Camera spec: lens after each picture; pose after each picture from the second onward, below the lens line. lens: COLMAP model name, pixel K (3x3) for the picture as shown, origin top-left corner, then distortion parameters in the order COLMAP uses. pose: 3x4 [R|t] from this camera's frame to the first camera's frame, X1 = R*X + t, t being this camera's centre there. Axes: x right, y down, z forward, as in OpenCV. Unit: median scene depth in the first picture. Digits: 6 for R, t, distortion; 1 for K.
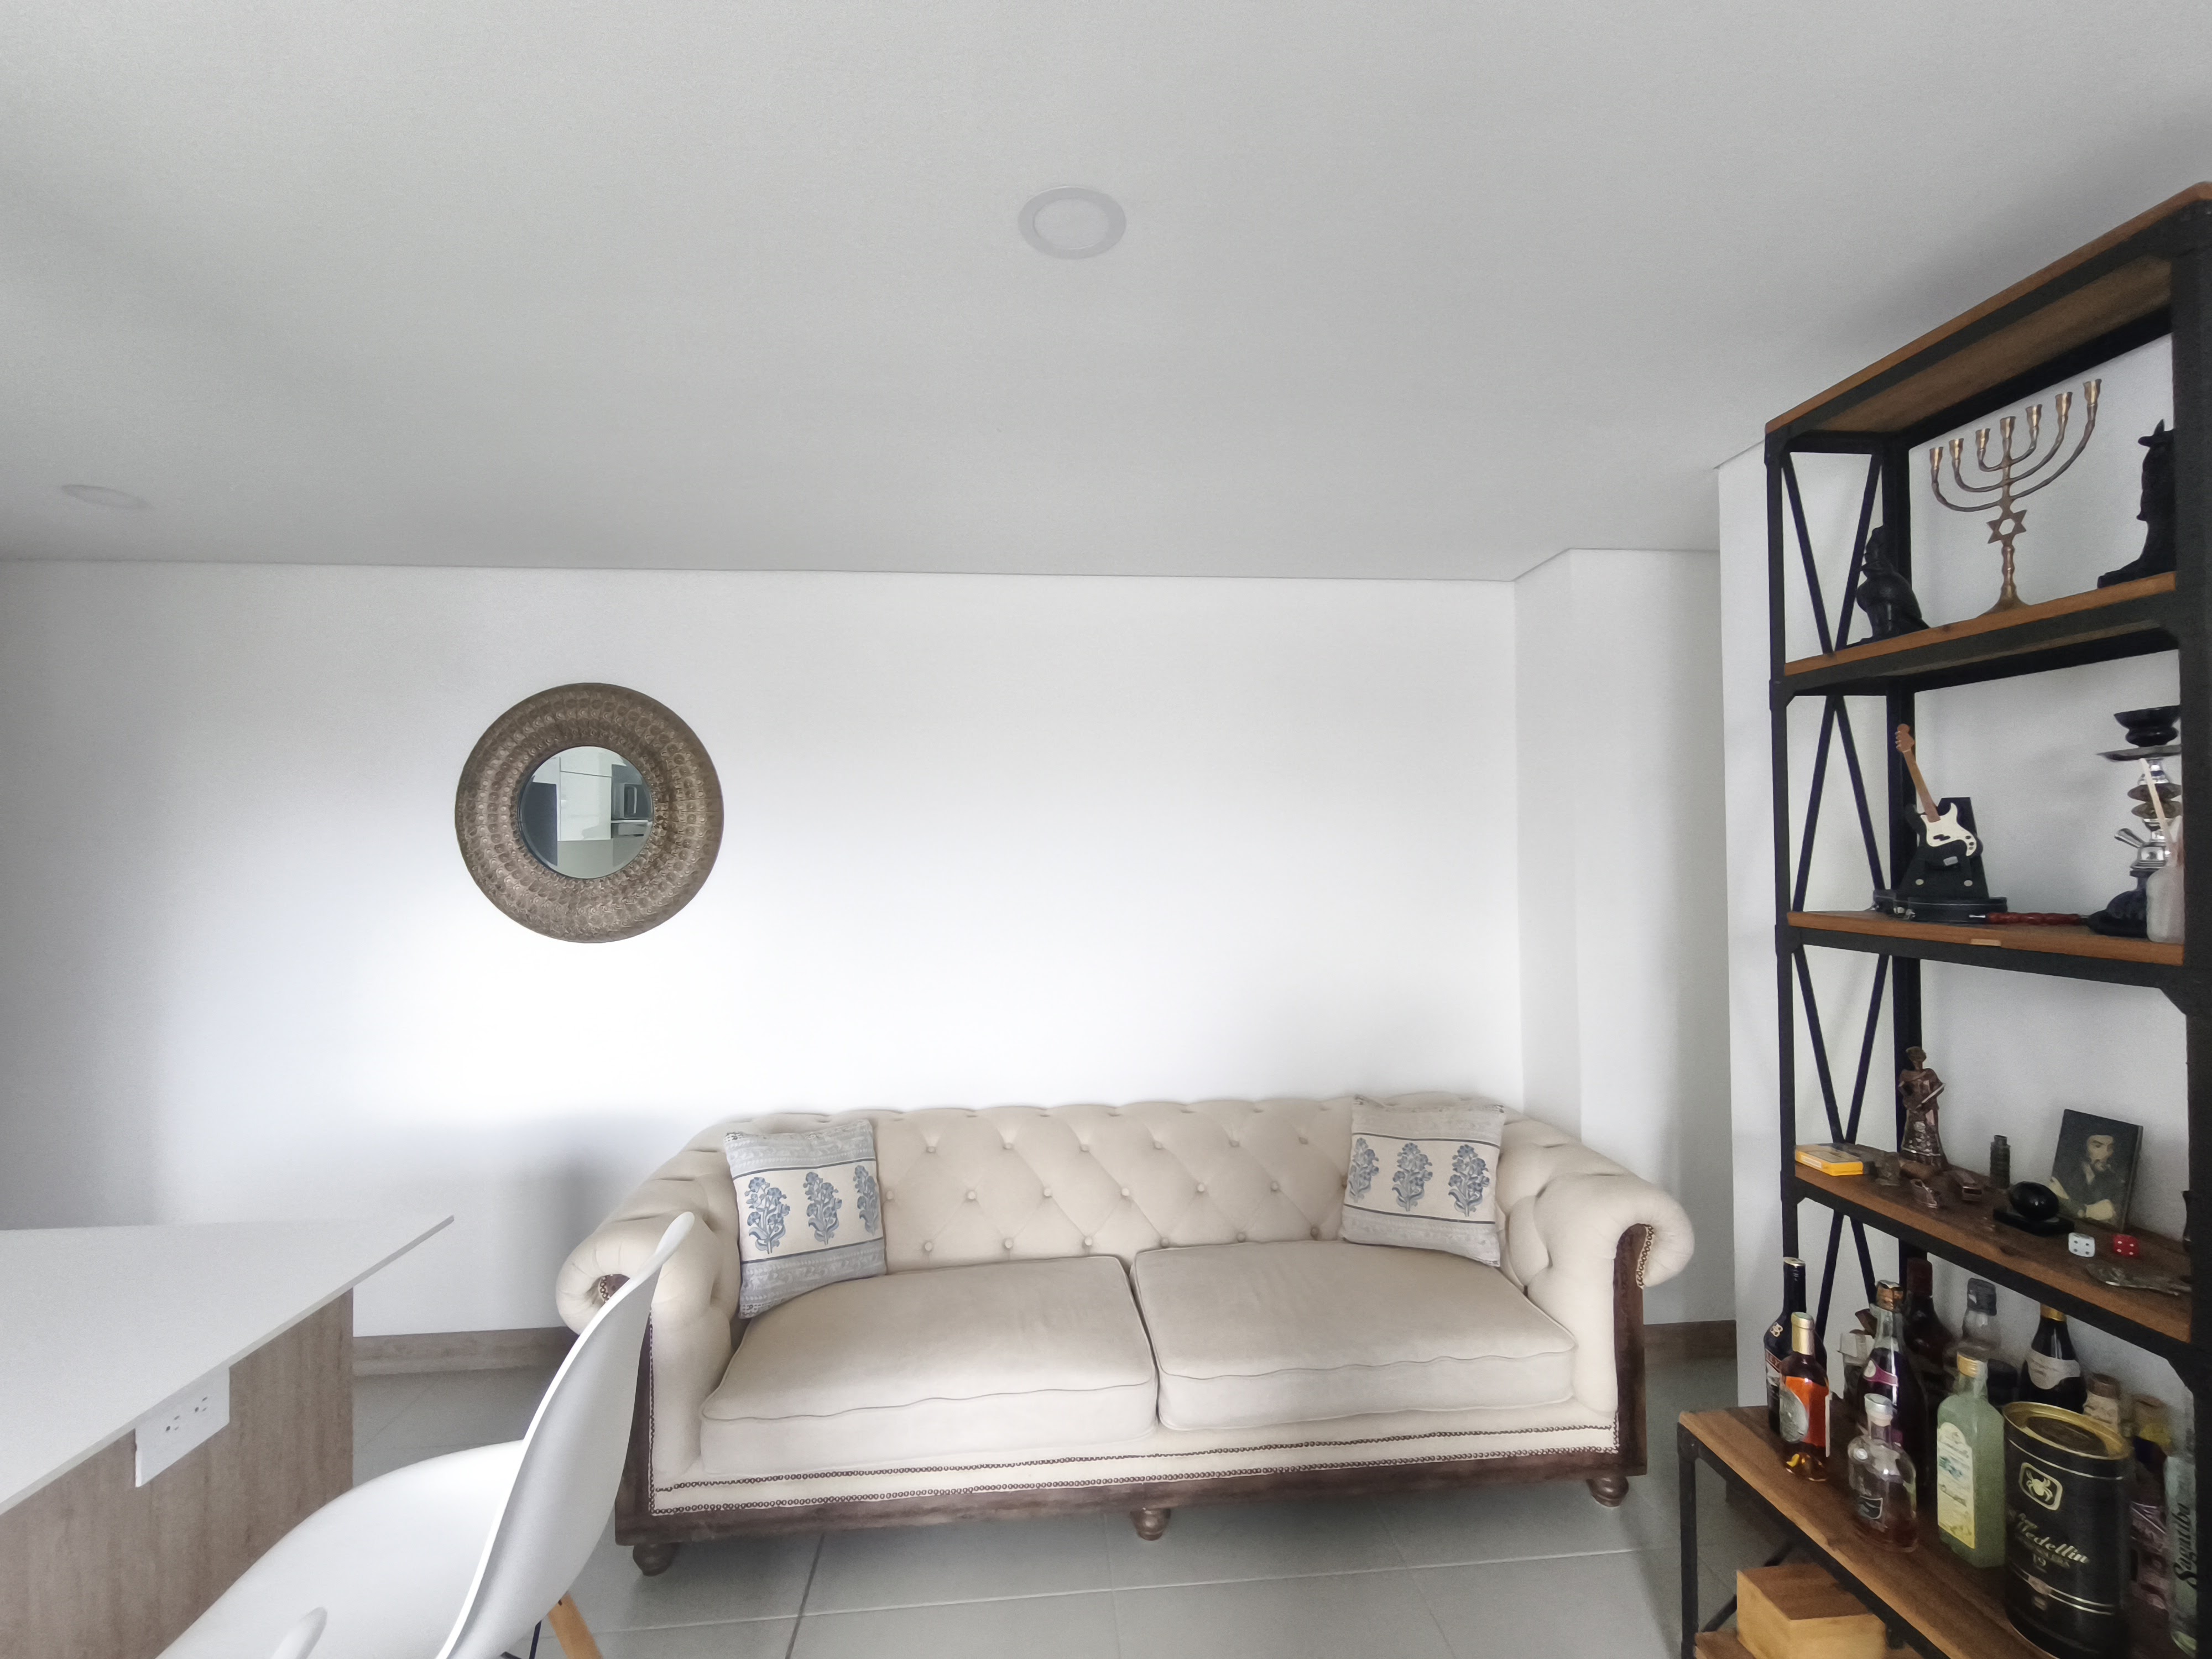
lens RADIAL K [[931.8, 0, 1103.2], [0, 931.8, 833.5], [0, 0, 1]] dist [0.010625, -0.000423]
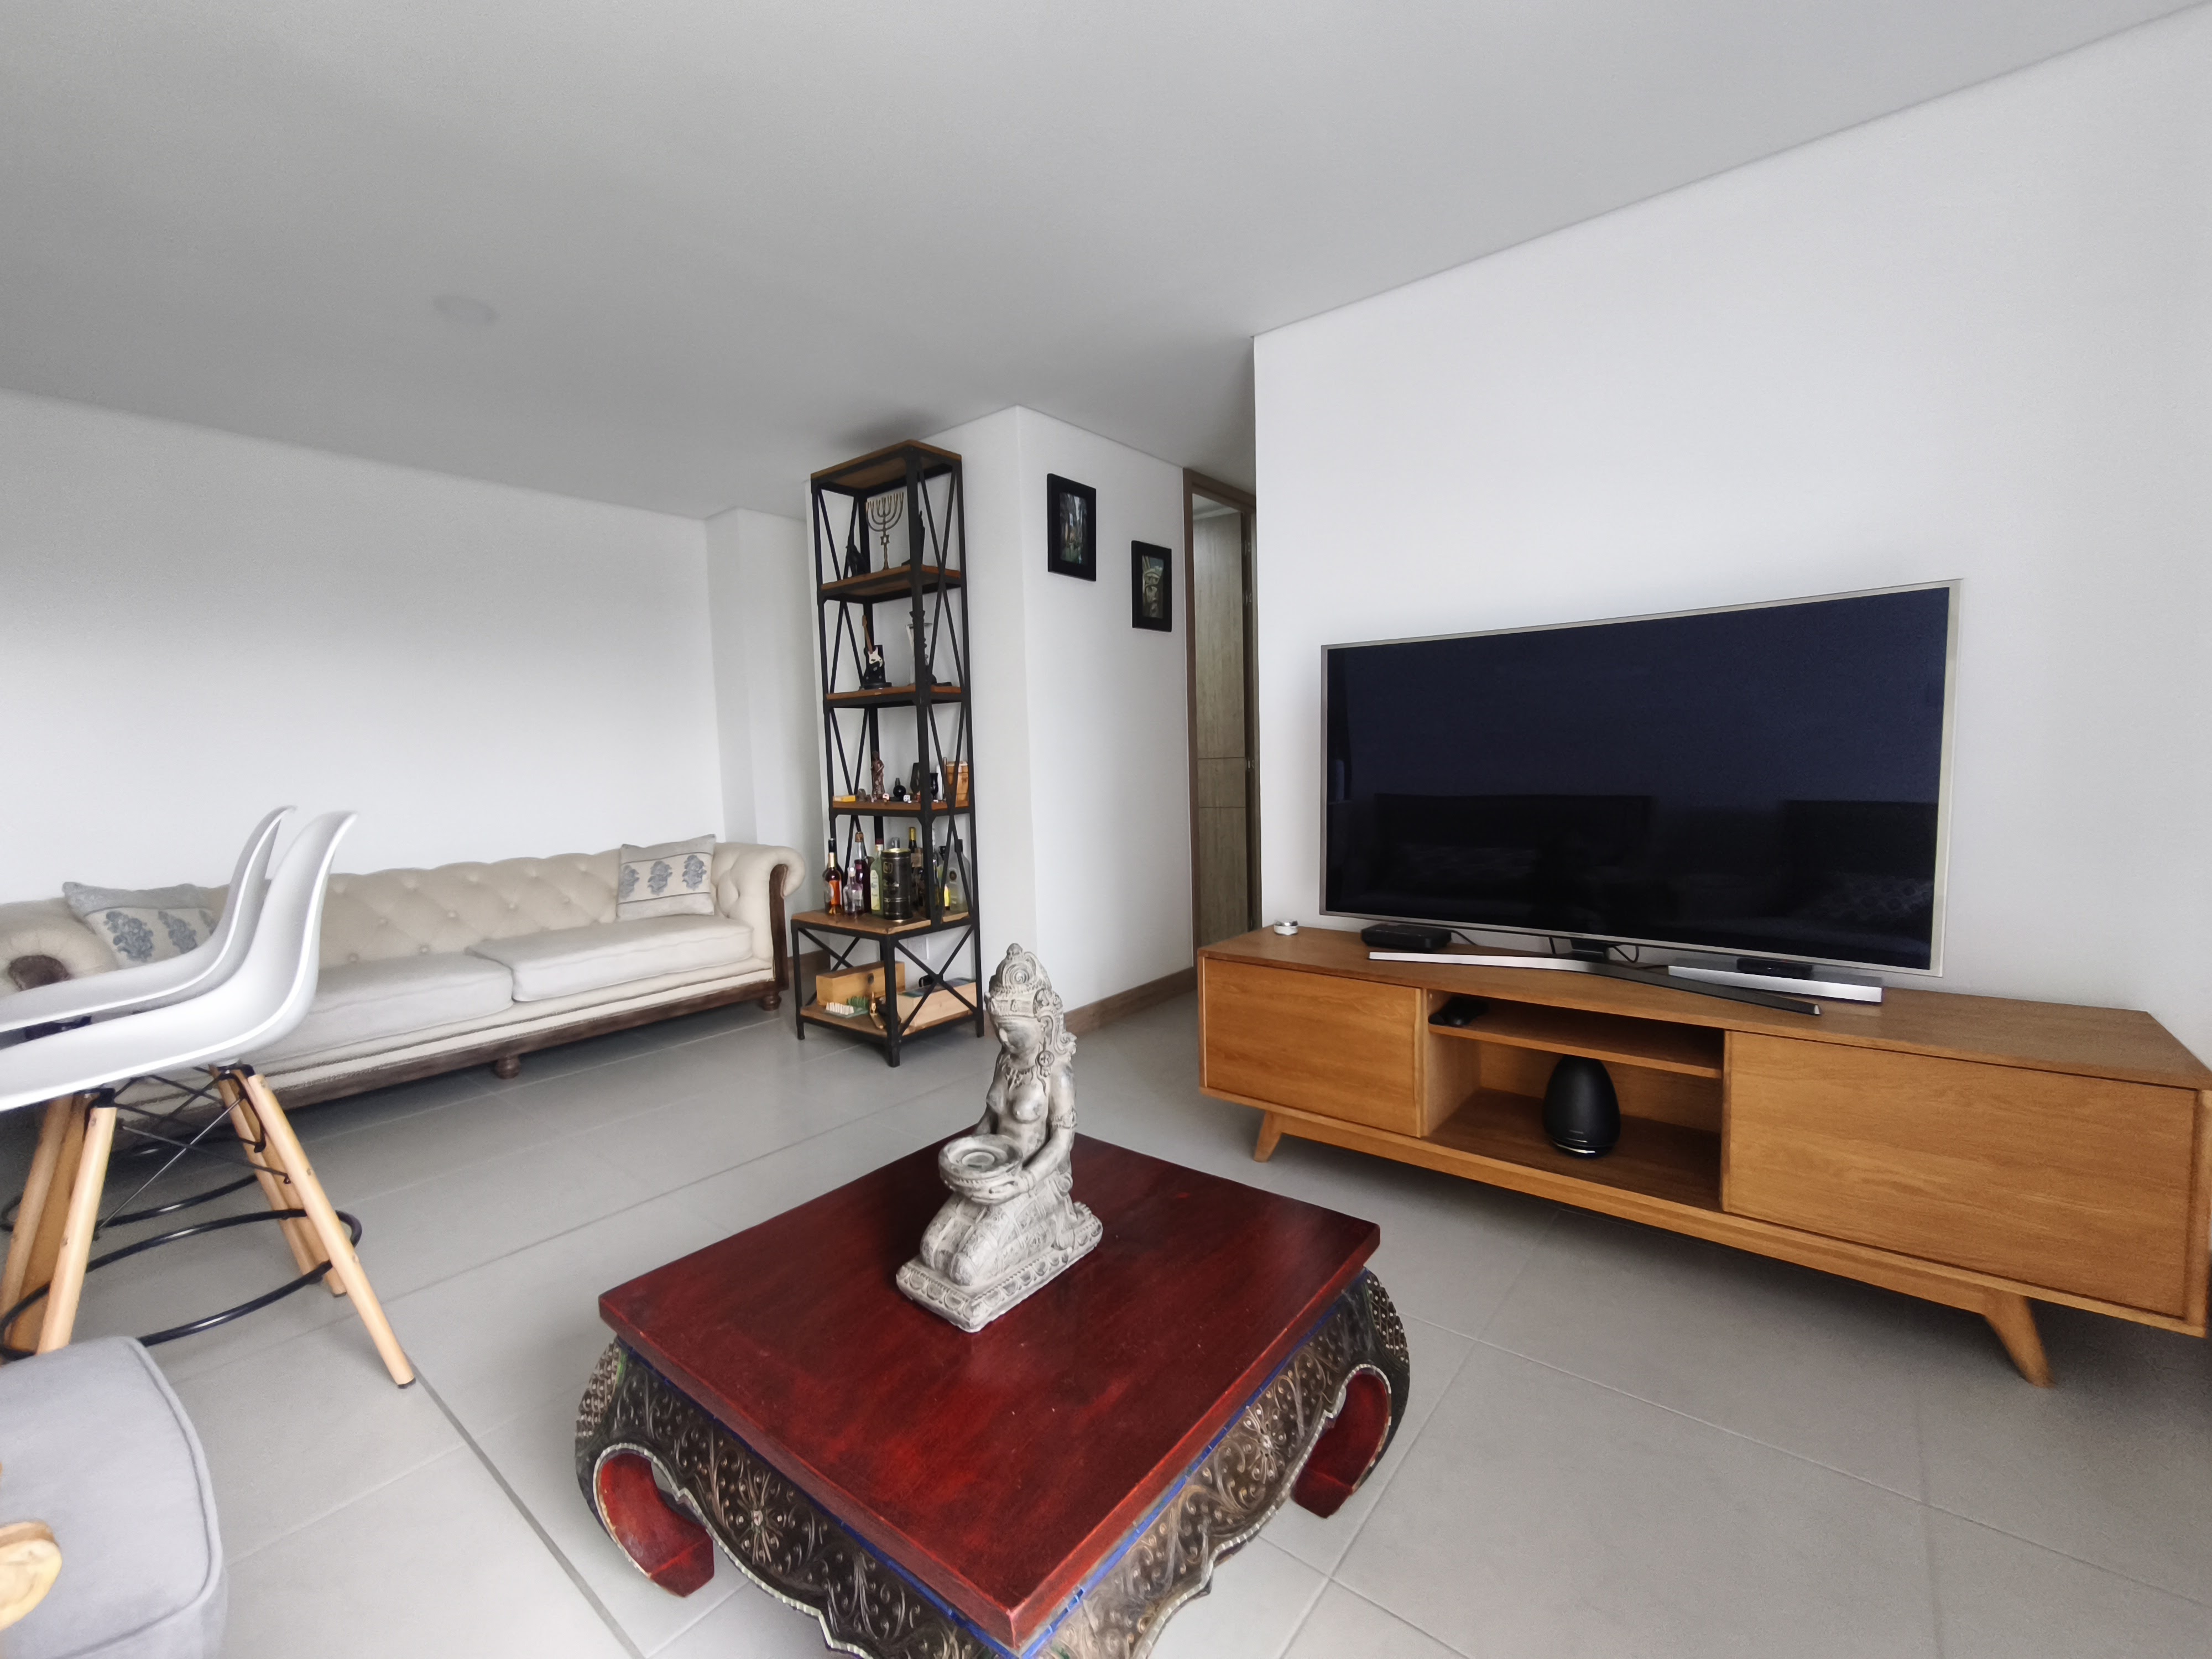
lens RADIAL K [[931.8, 0, 1103.2], [0, 931.8, 833.5], [0, 0, 1]] dist [0.010625, -0.000423]
pose [[0.702466, -0.065263, 0.708719, -0.437823], [0.008703, 0.996500, 0.083138, 0.237420], [-0.711665, -0.052234, 0.700575, -1.099072]]
